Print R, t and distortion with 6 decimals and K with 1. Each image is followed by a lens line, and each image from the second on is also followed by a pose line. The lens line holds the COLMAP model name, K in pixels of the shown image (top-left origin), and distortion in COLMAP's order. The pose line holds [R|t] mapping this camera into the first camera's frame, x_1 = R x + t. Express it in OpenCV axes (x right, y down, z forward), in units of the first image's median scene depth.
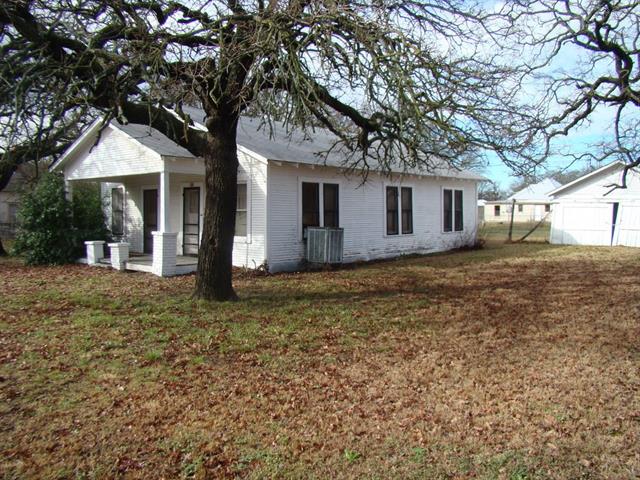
lens RADIAL K [[569.1, 0, 320.0], [0, 569.1, 240.0], [0, 0, 1]] dist [-0.116822, 0.003447]
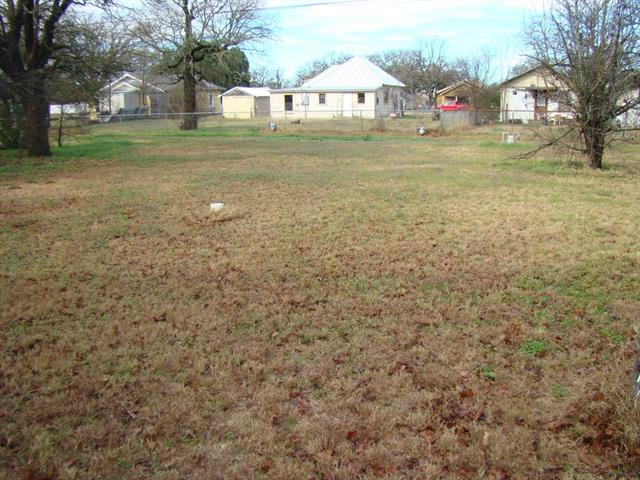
lens RADIAL K [[569.1, 0, 320.0], [0, 569.1, 240.0], [0, 0, 1]] dist [-0.116822, 0.003447]
pose [[0.929104, -0.092476, 0.358071, 0.273817], [0.026345, 0.982322, 0.185338, -0.045129], [-0.368880, -0.162764, 0.915115, 1.001712]]
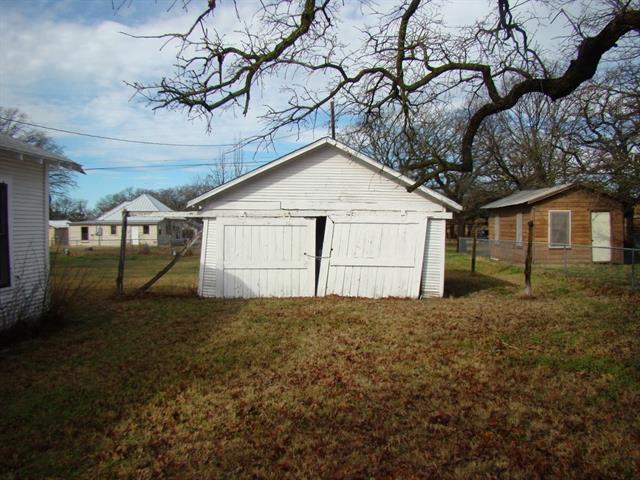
lens RADIAL K [[569.1, 0, 320.0], [0, 569.1, 240.0], [0, 0, 1]] dist [-0.116822, 0.003447]
pose [[0.759683, -0.012855, 0.650166, 0.155876], [0.038748, 0.998923, -0.025524, -0.027935], [-0.649138, 0.044583, 0.759363, 0.524793]]
